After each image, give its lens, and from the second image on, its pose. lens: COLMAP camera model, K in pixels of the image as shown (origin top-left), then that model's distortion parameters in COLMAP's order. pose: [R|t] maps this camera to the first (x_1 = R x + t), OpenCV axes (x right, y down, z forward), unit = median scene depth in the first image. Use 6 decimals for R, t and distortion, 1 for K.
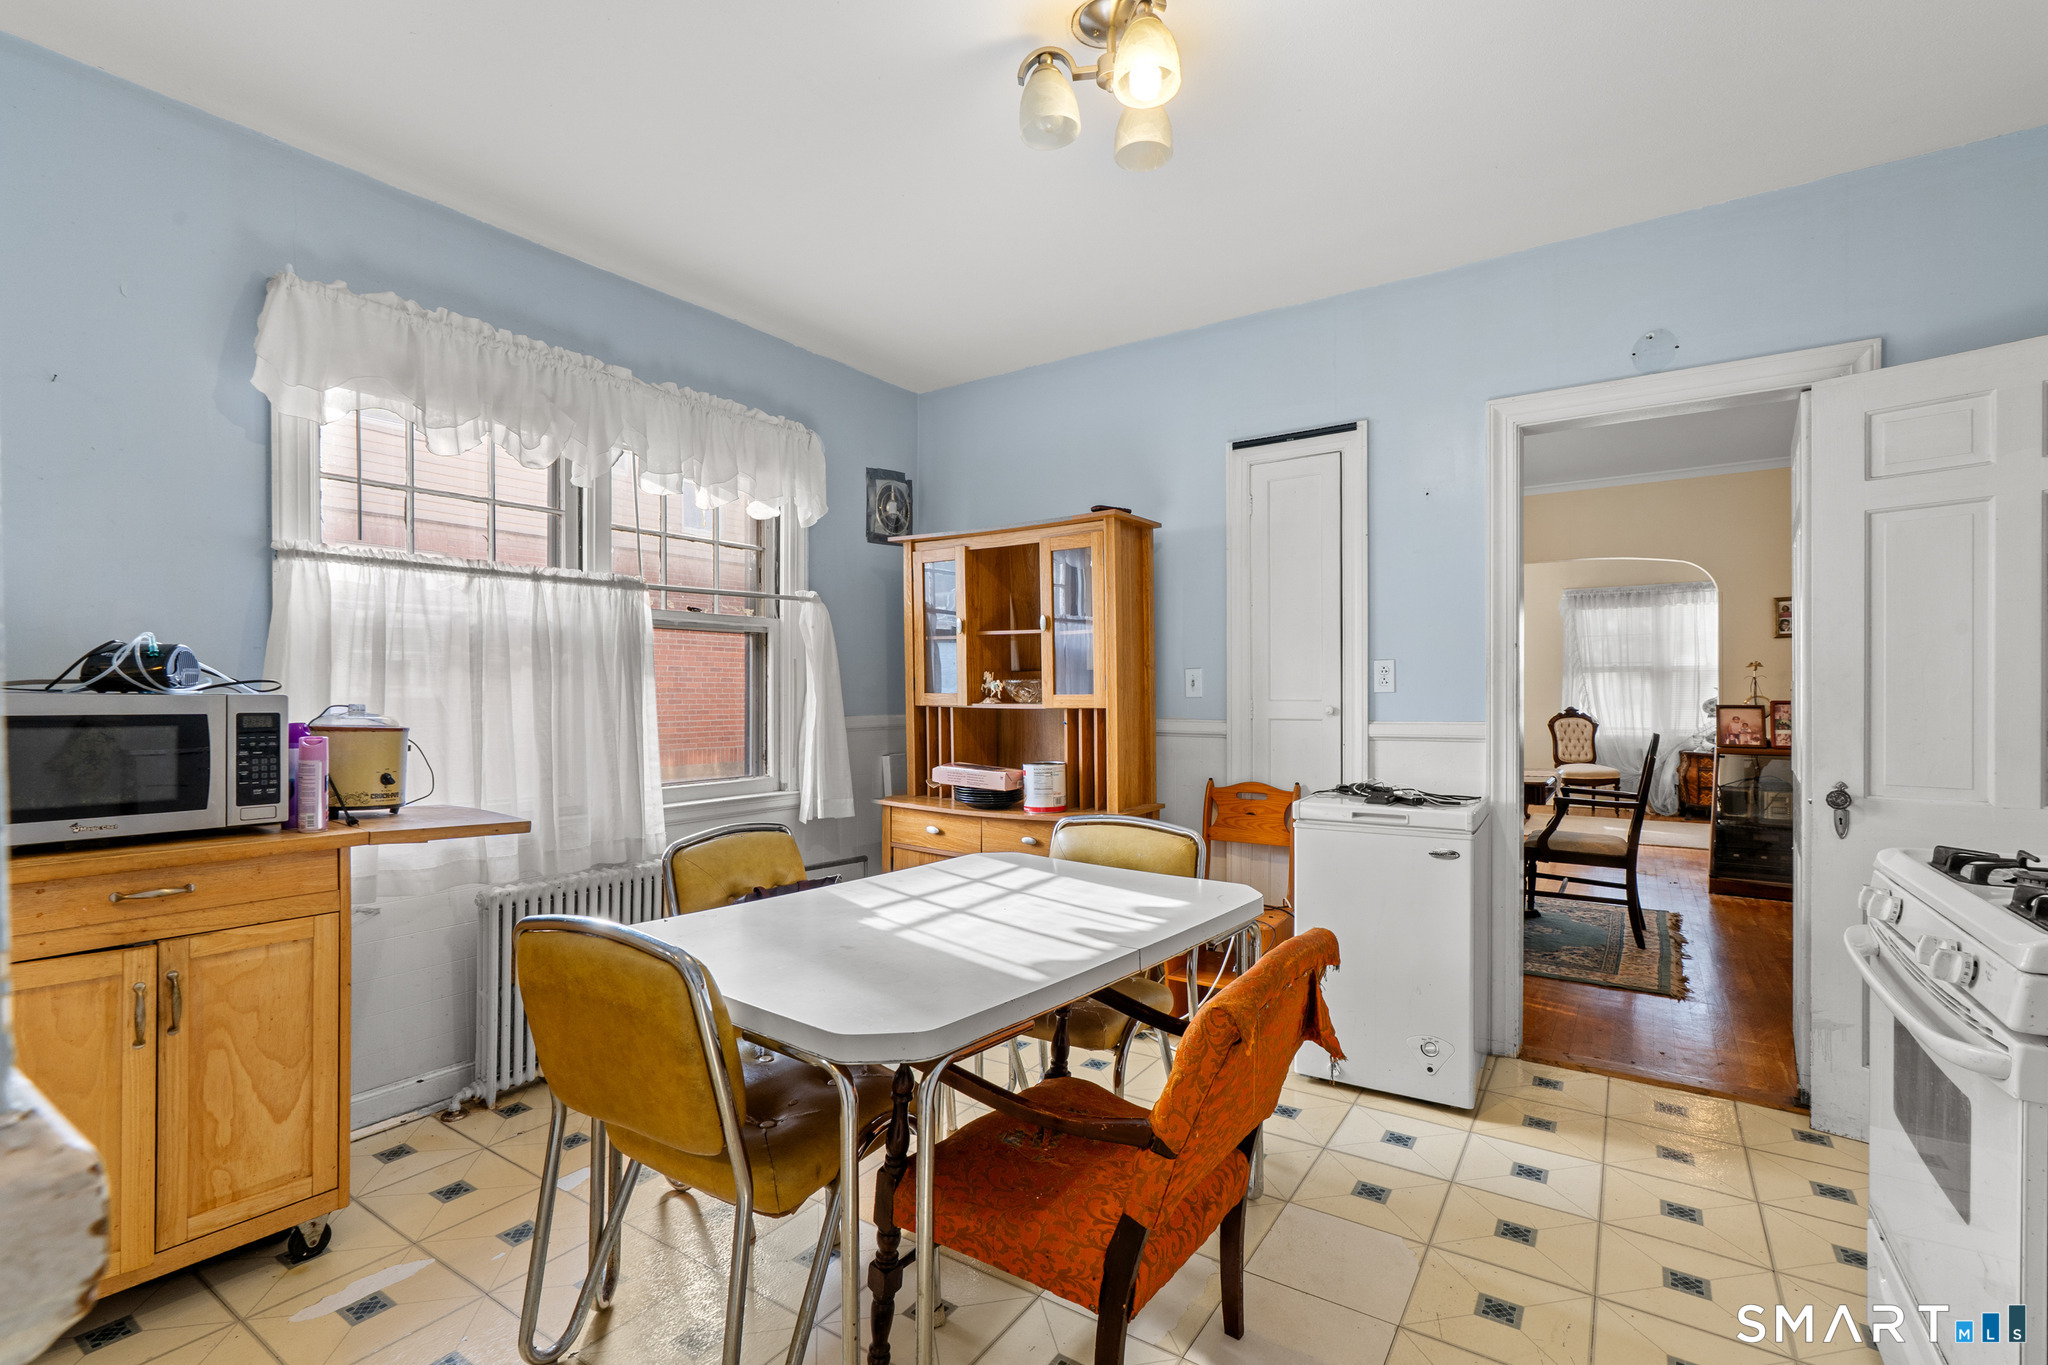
lens RADIAL K [[941.1, 0, 1024.0], [0, 941.1, 682.5], [0, 0, 1]] dist [-0.002759, -0.000573]
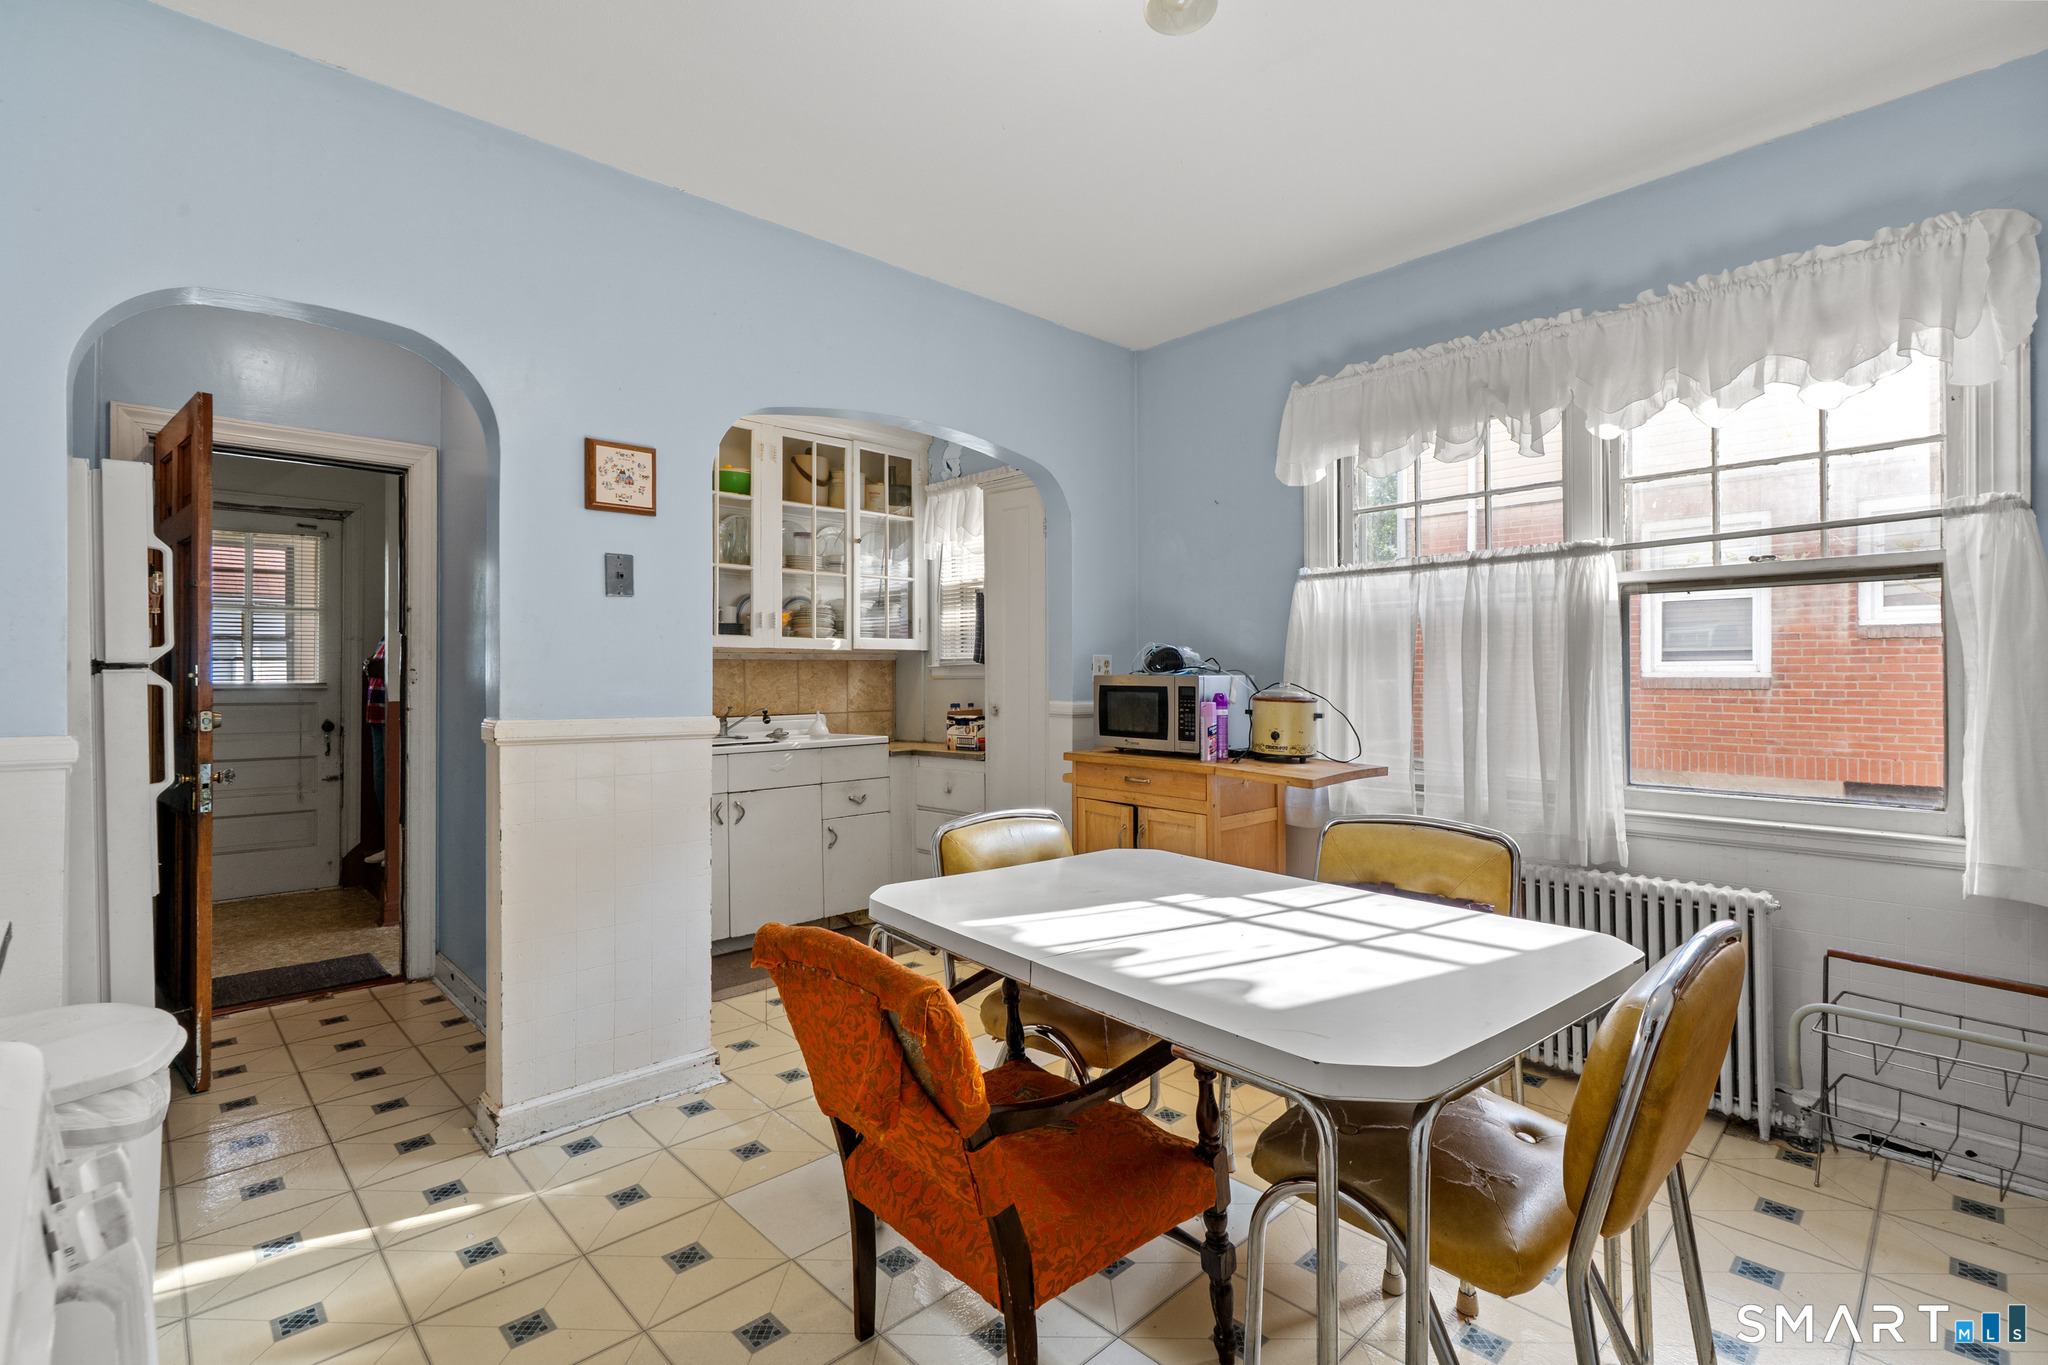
lens RADIAL K [[946.1, 0, 1016.5], [0, 946.1, 673.2], [0, 0, 1]] dist [0.000053, 0.000015]
pose [[-0.201867, -0.002206, -0.979410, 0.770753], [0.016256, 0.999852, -0.005602, 0.011301], [0.979278, -0.017052, -0.201802, 0.889607]]
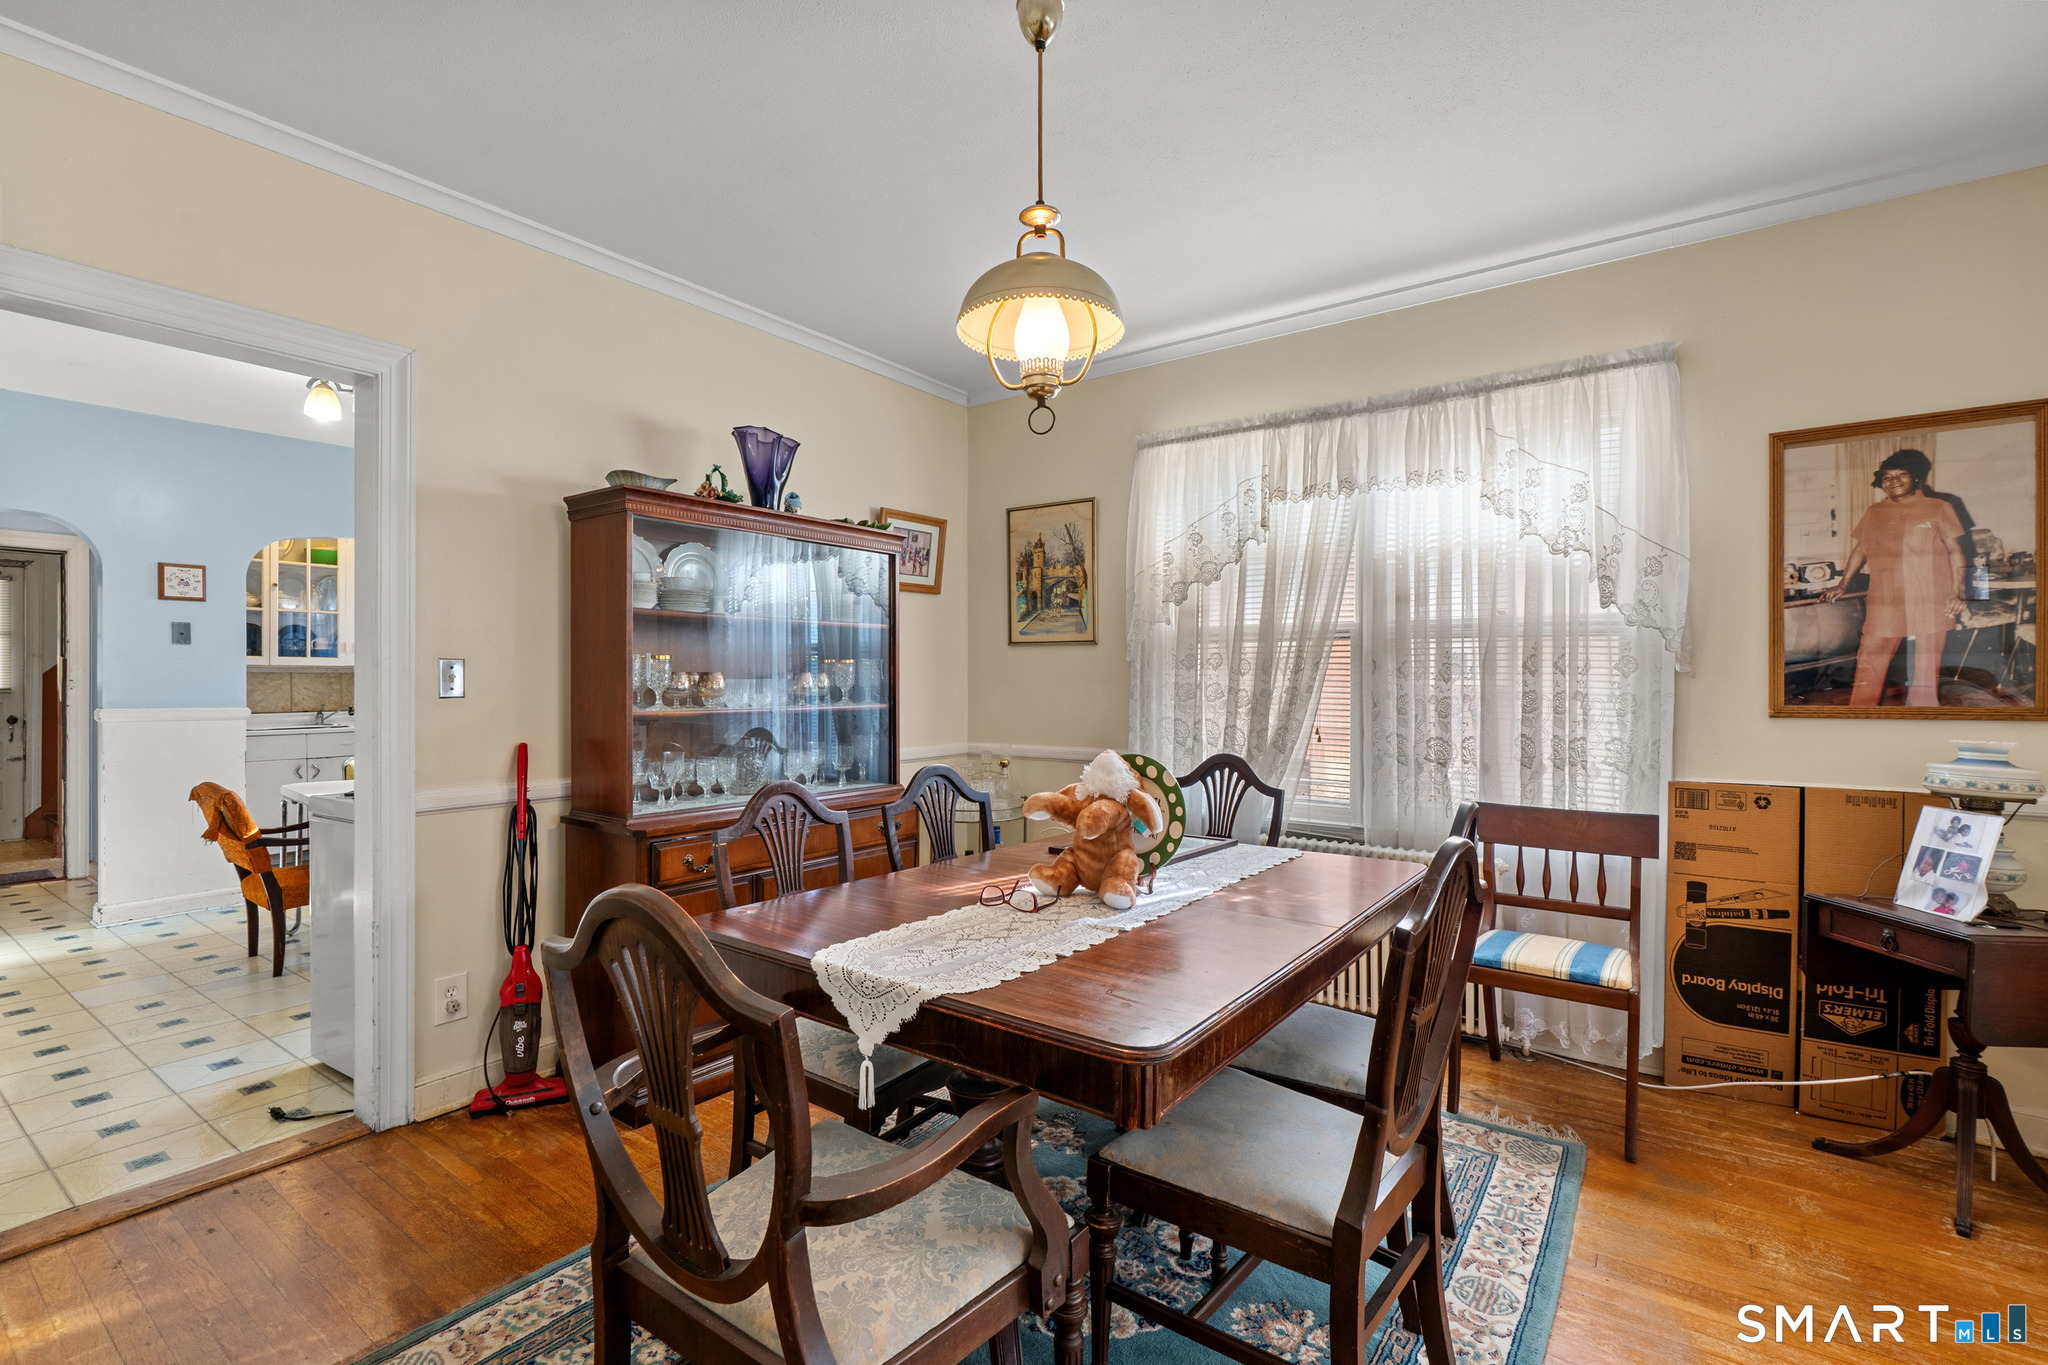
lens RADIAL K [[941.1, 0, 1024.0], [0, 941.1, 682.5], [0, 0, 1]] dist [-0.002759, -0.000573]
pose [[-0.020102, 0.004924, -0.999786, 1.580124], [0.013932, 0.999892, 0.004644, 0.008934], [0.999701, -0.013835, -0.020168, 1.834621]]
